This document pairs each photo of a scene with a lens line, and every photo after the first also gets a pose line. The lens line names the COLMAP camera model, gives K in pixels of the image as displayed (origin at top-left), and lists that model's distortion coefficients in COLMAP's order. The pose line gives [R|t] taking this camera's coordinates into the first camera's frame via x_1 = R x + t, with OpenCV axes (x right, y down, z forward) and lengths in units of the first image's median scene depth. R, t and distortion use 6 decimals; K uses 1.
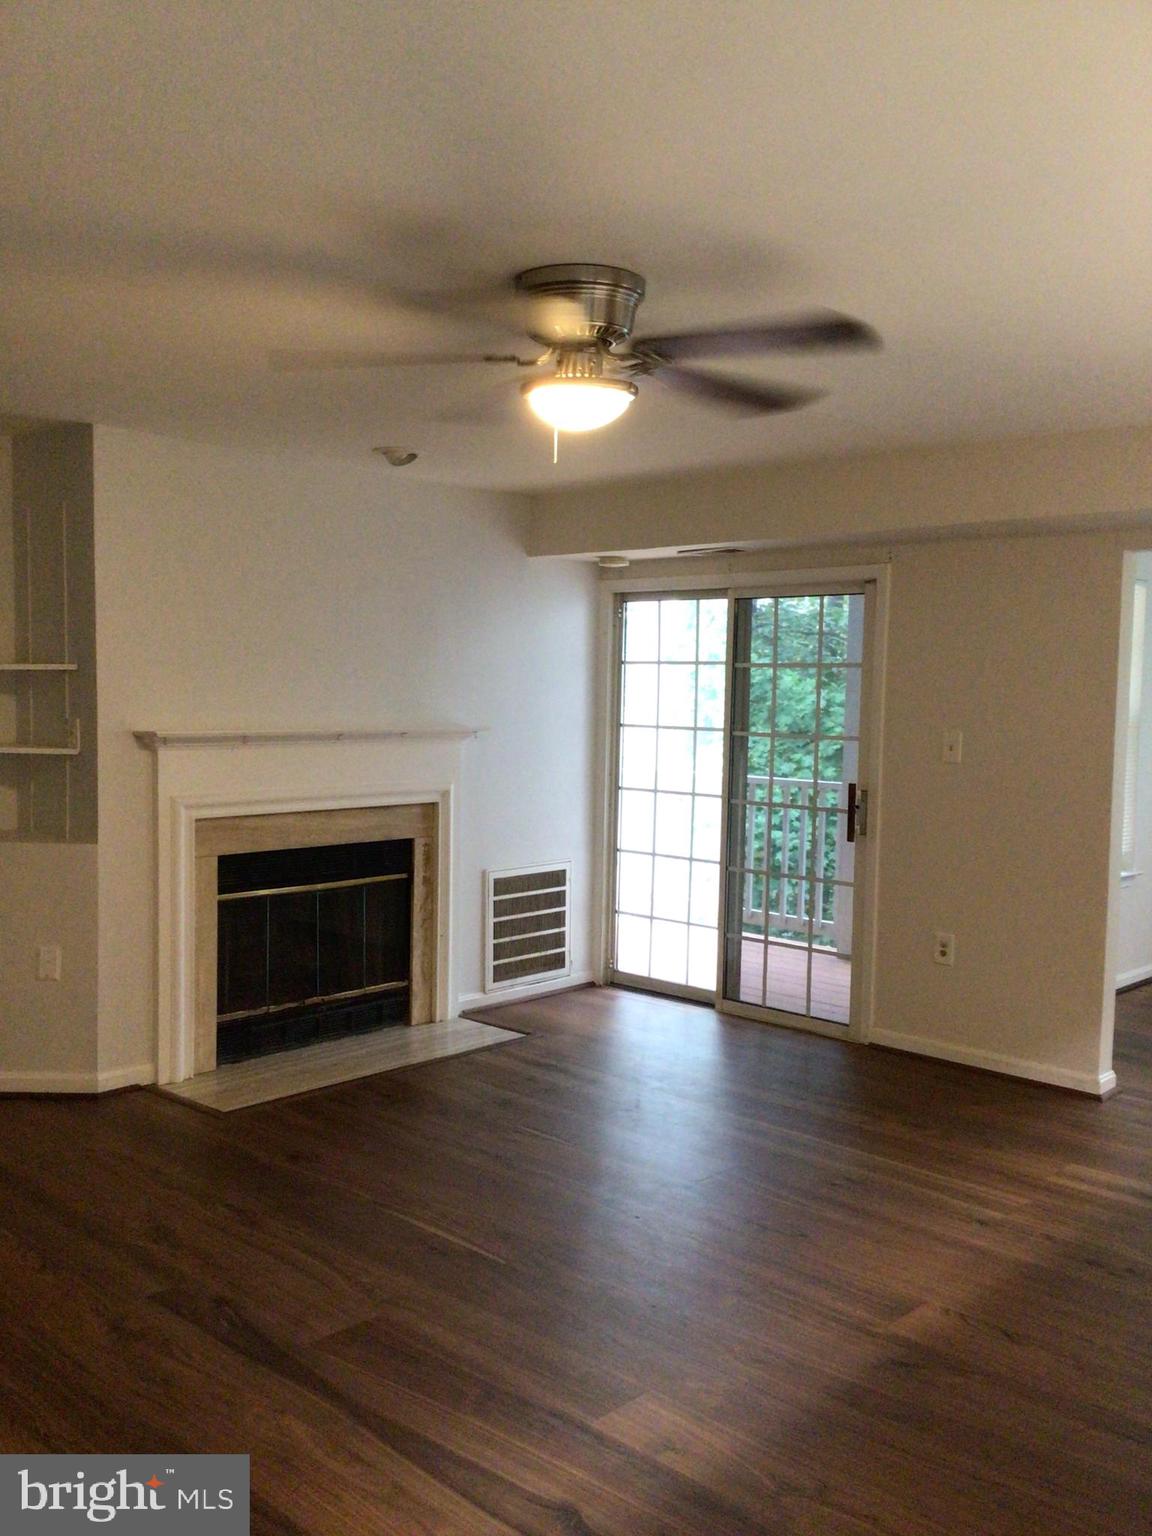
lens RADIAL K [[1366.6, 0, 574.1], [0, 1366.6, 788.8], [0, 0, 1]] dist [0.078771, -0.011717]
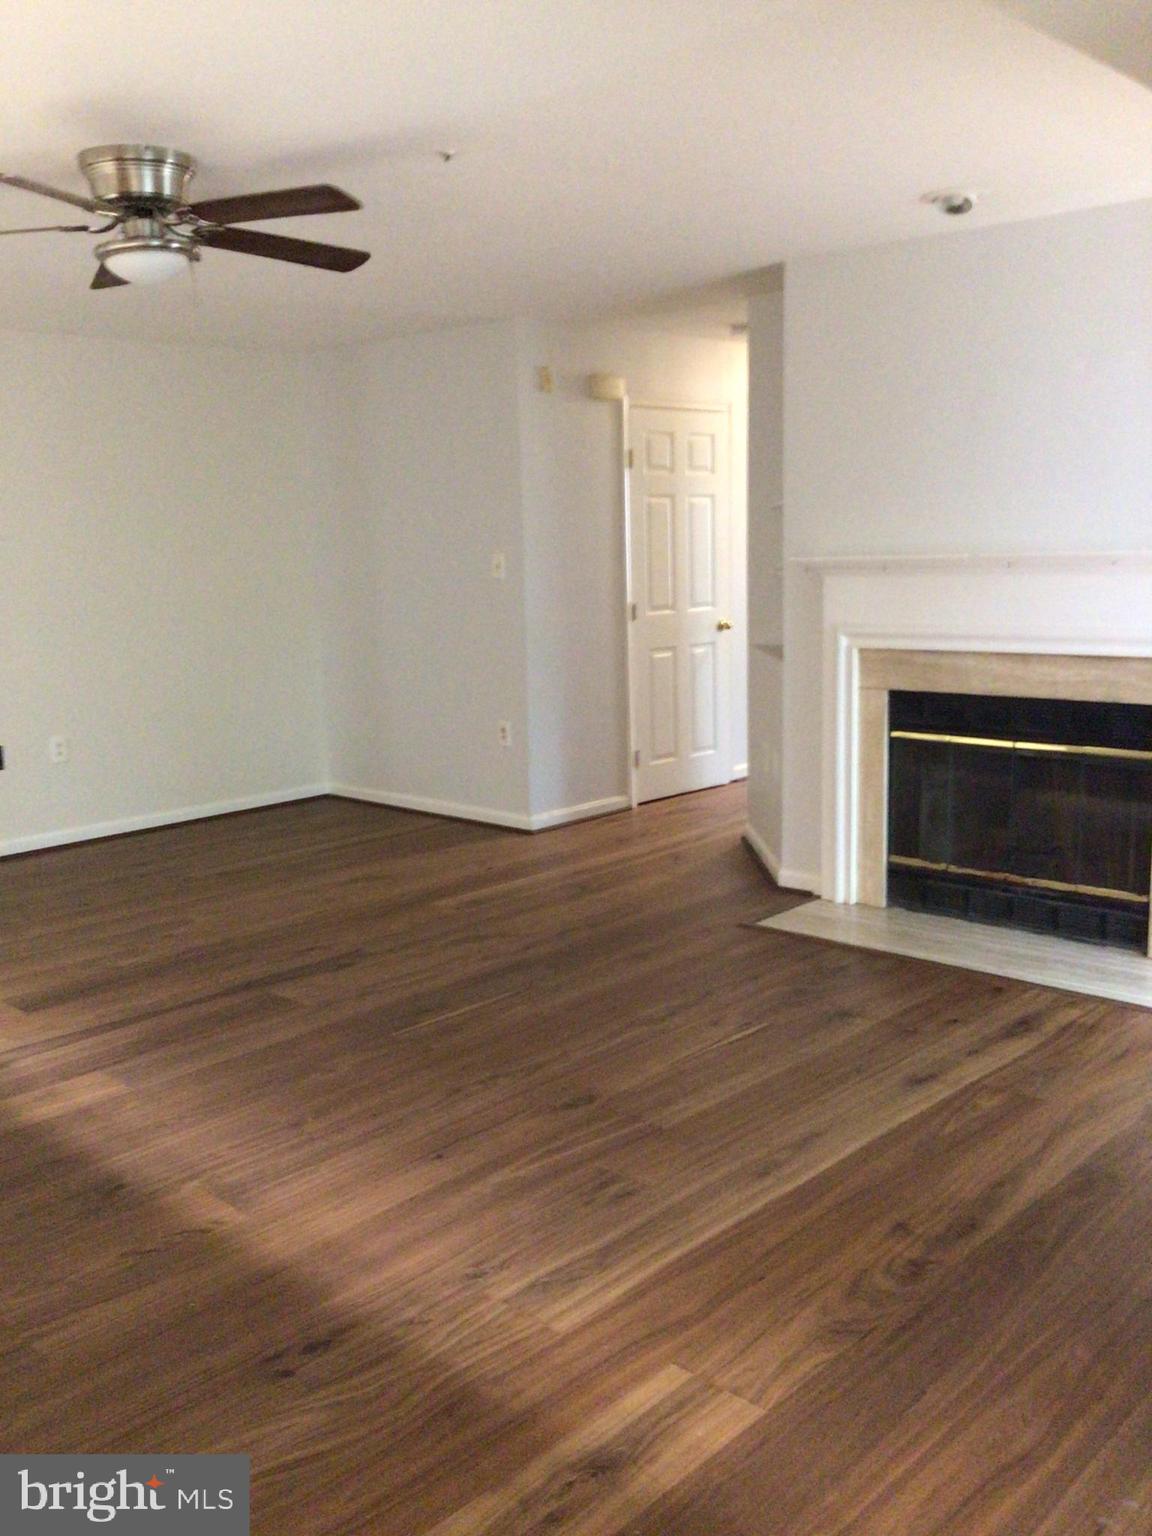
lens RADIAL K [[1366.6, 0, 574.1], [0, 1366.6, 788.8], [0, 0, 1]] dist [0.078771, -0.011717]
pose [[-0.002422, 0.163110, -0.986605, 0.616216], [-0.048614, 0.985422, 0.163034, -0.025264], [0.998815, 0.048358, 0.005543, 0.687568]]
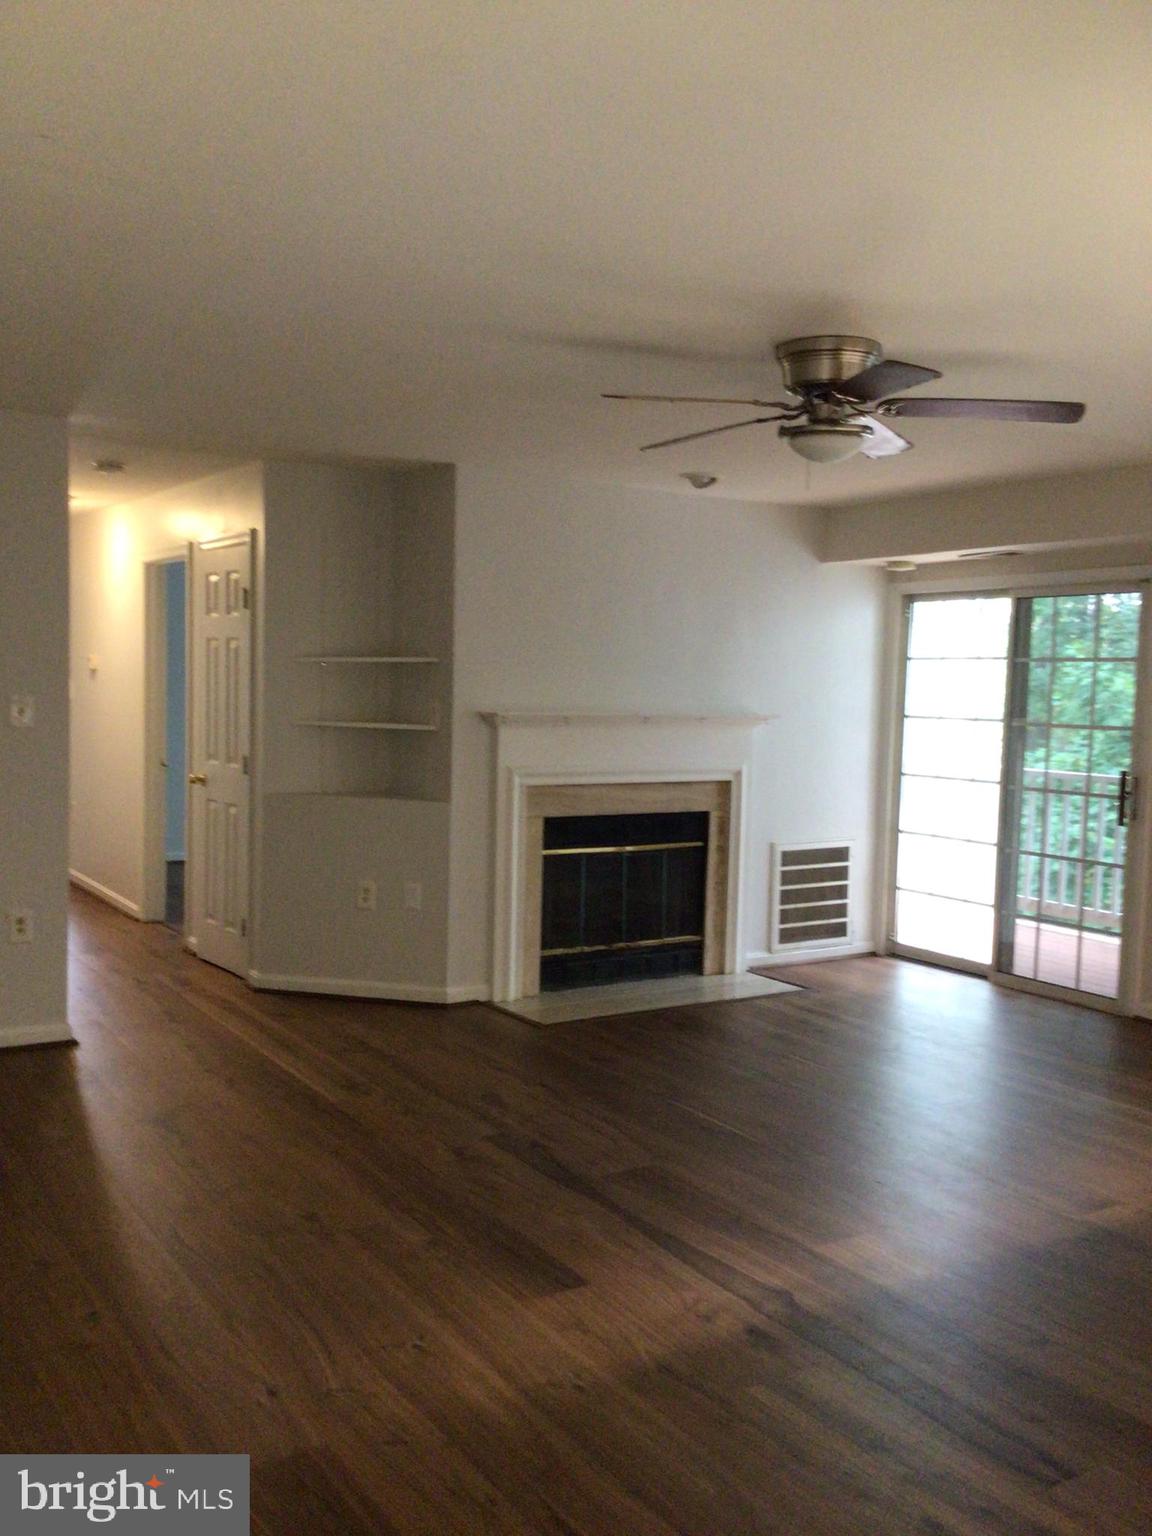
lens RADIAL K [[1366.6, 0, 574.1], [0, 1366.6, 788.8], [0, 0, 1]] dist [0.078771, -0.011717]
pose [[0.970944, 0.024134, -0.238088, 0.044984], [-0.025215, 0.999681, -0.001496, 0.021956], [0.237976, 0.007456, 0.971242, -0.138505]]
